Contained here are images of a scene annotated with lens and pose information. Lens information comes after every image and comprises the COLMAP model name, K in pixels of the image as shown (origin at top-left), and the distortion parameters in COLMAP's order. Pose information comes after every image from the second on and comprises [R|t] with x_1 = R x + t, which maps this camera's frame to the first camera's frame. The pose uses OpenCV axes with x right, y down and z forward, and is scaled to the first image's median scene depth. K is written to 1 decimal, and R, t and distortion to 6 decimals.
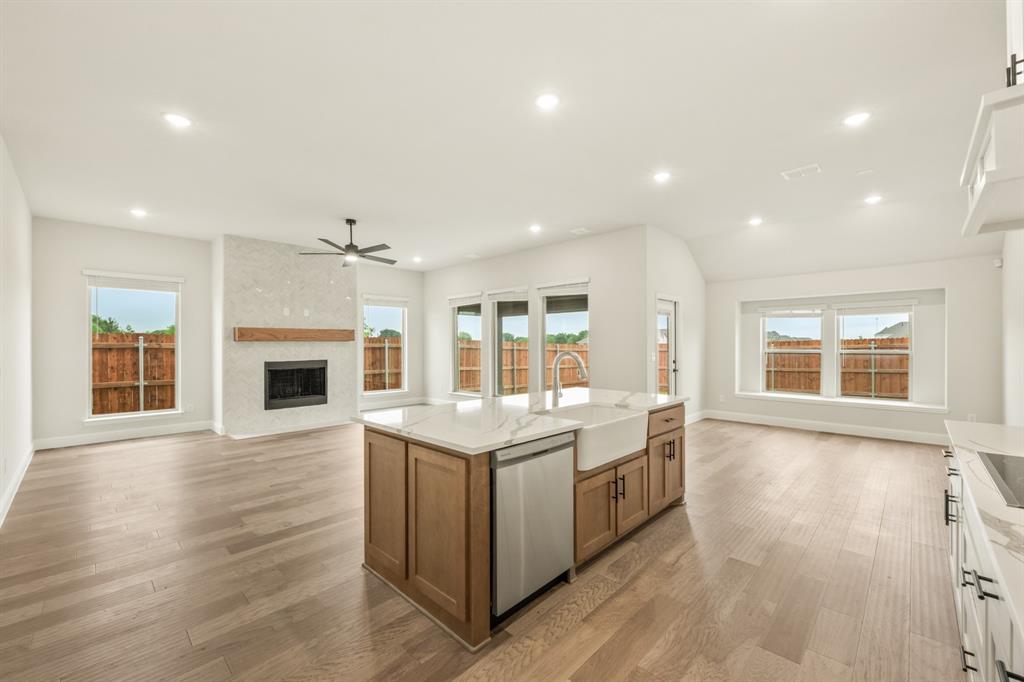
lens RADIAL K [[417.7, 0, 512.0], [0, 417.7, 341.0], [0, 0, 1]] dist [-0.000729, -0.000079]
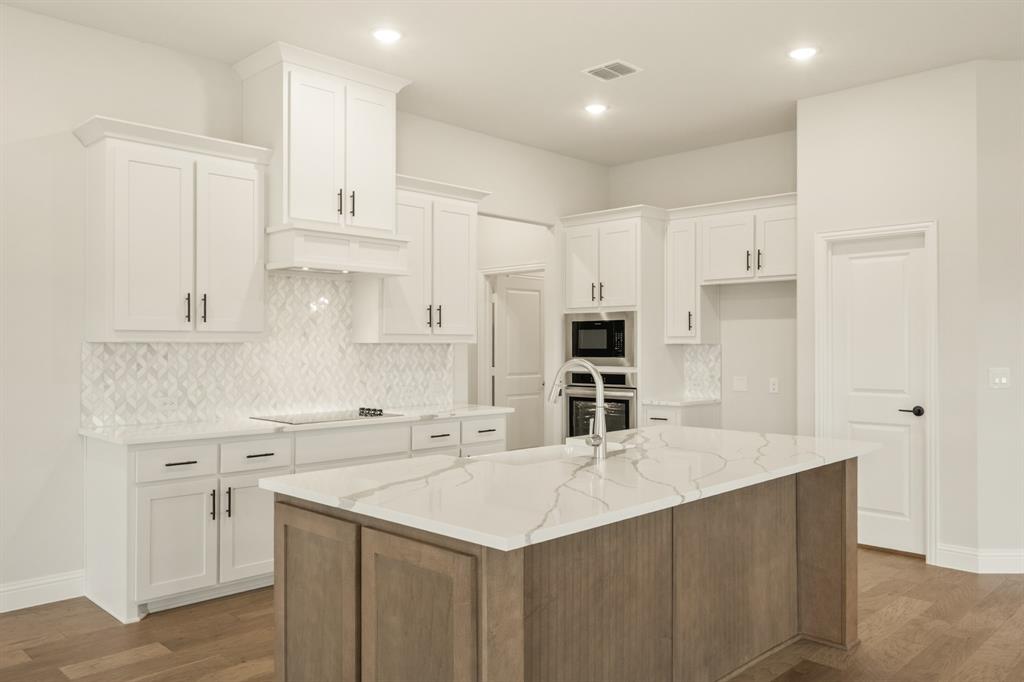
lens RADIAL K [[786.1, 0, 512.0], [0, 786.1, 341.0], [0, 0, 1]] dist [-0.000110, -0.002239]
pose [[-0.999978, 0.002388, 0.006168, 0.094550], [0.002304, 0.999905, -0.013599, 0.006756], [-0.006200, -0.013585, -0.999889, 0.896082]]
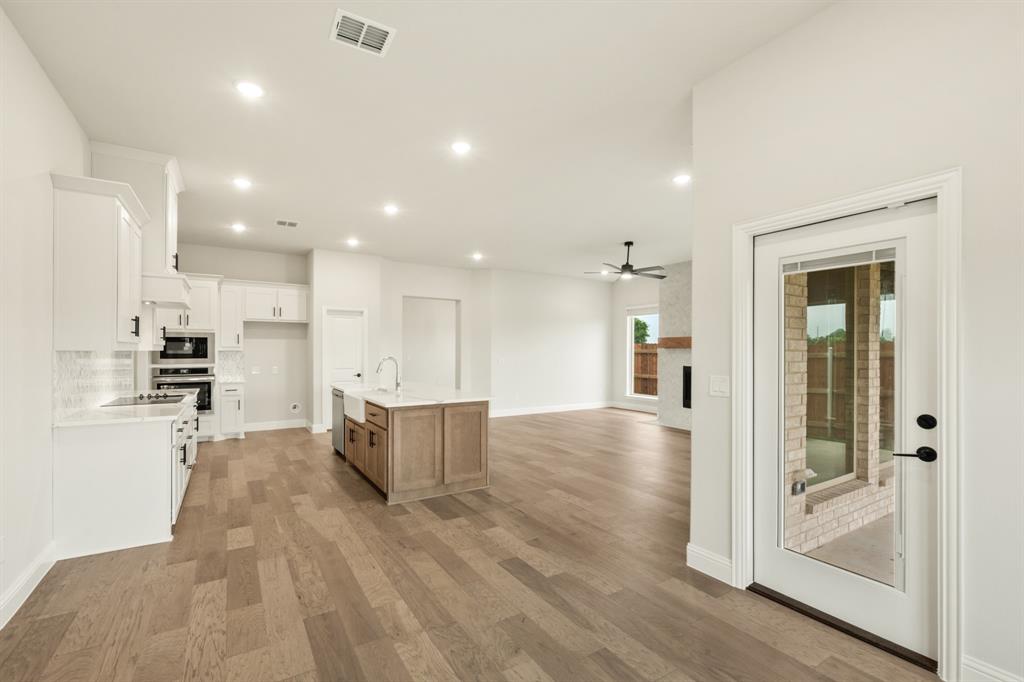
lens RADIAL K [[441.1, 0, 488.9], [0, 441.1, 351.1], [0, 0, 1]] dist [-0.001045, -0.000176]
pose [[-0.264444, 0.003525, -0.964395, 0.723699], [0.007047, 0.999974, 0.001723, 0.001246], [0.964375, -0.006340, -0.264462, 0.787976]]
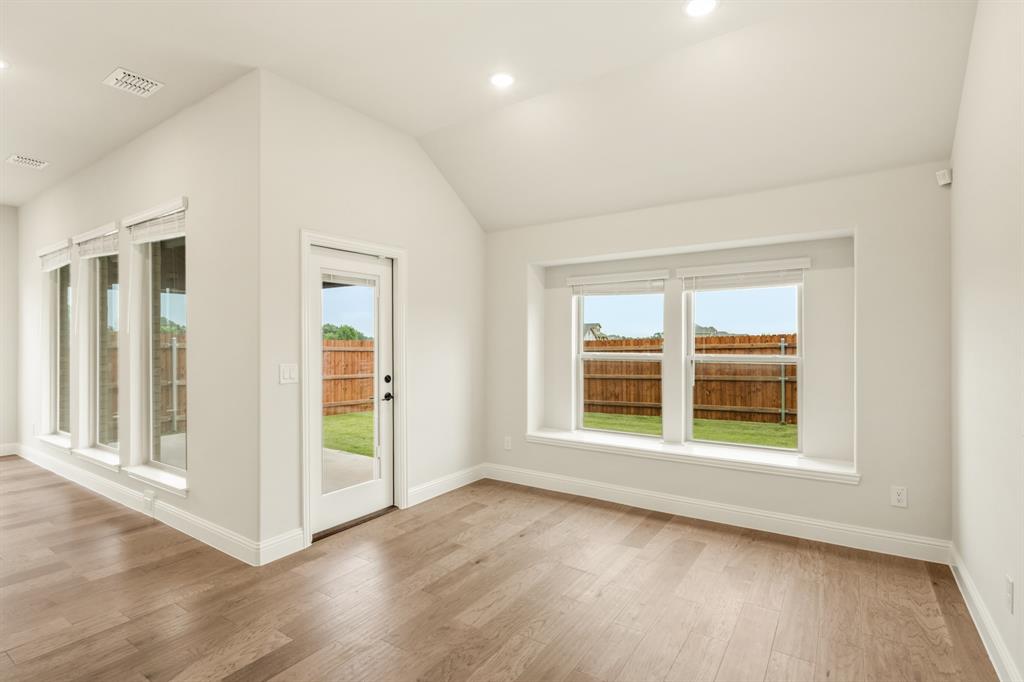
lens RADIAL K [[499.1, 0, 512.0], [0, 499.1, 341.0], [0, 0, 1]] dist [0.000091, 0.000085]
pose [[0.984919, -0.001541, 0.173010, 0.423124], [0.000495, 0.999981, 0.006091, 0.000451], [-0.173016, -0.005914, 0.984901, 0.382056]]
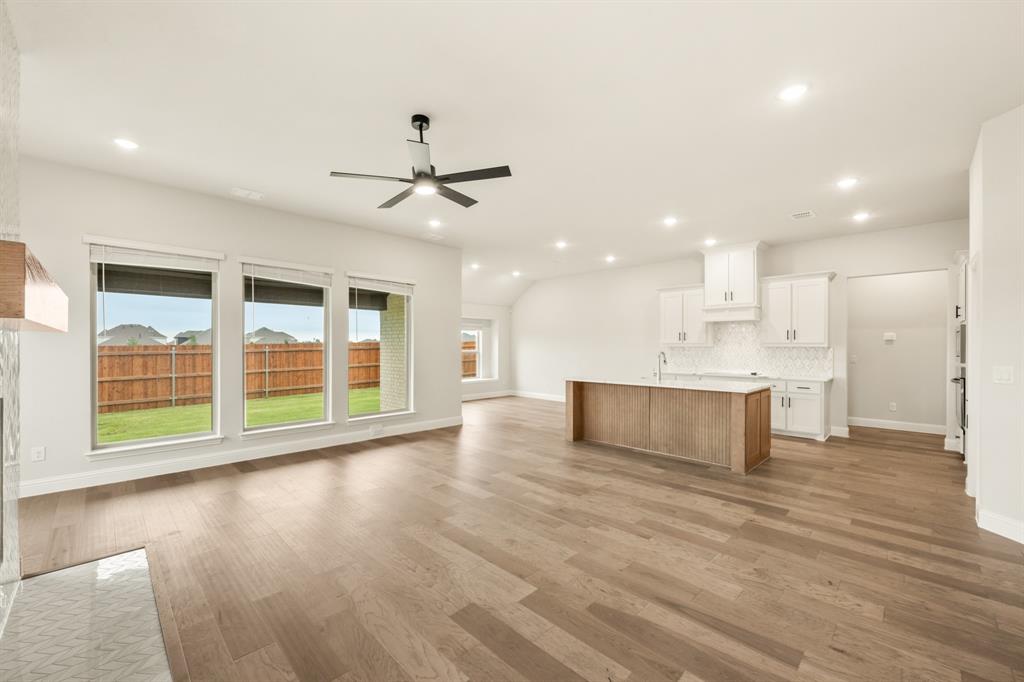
lens RADIAL K [[407.2, 0, 508.9], [0, 407.2, 351.5], [0, 0, 1]] dist [-0.001012, -0.000204]
pose [[0.015264, -0.008008, 0.999851, -0.759339], [-0.011562, 0.999900, 0.008185, 0.008338], [-0.999817, -0.011685, 0.015170, 0.725495]]
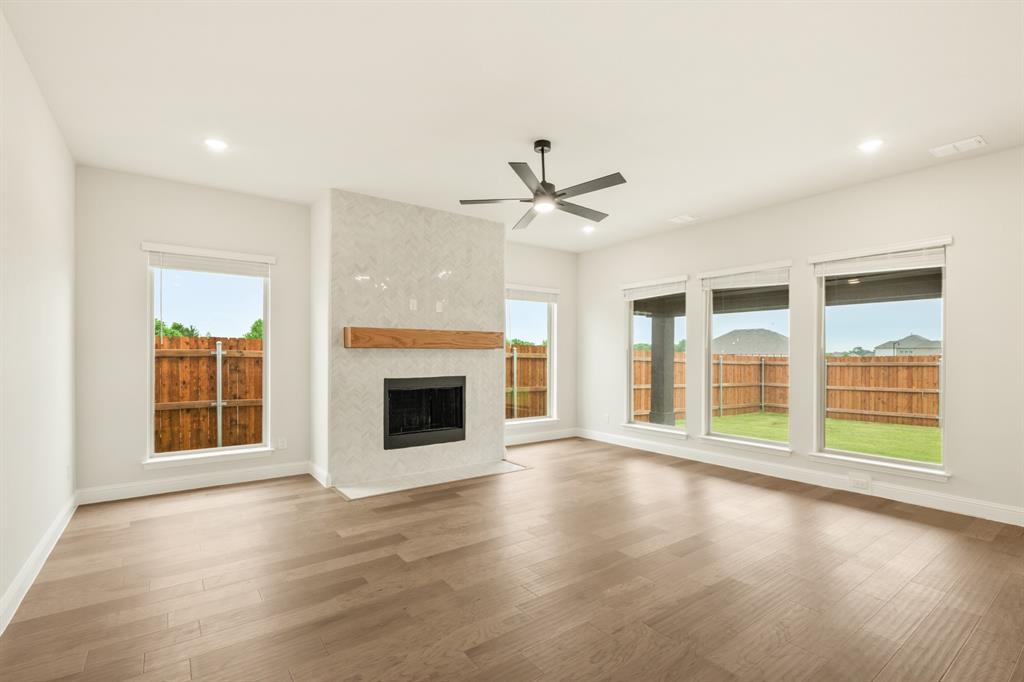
lens RADIAL K [[456.9, 0, 531.2], [0, 456.9, 354.0], [0, 0, 1]] dist [-0.000538, 0.000015]
pose [[0.991935, 0.007552, -0.126526, -0.261013], [-0.006674, 0.999951, 0.007367, 0.002769], [0.126575, -0.006463, 0.991936, 0.293860]]
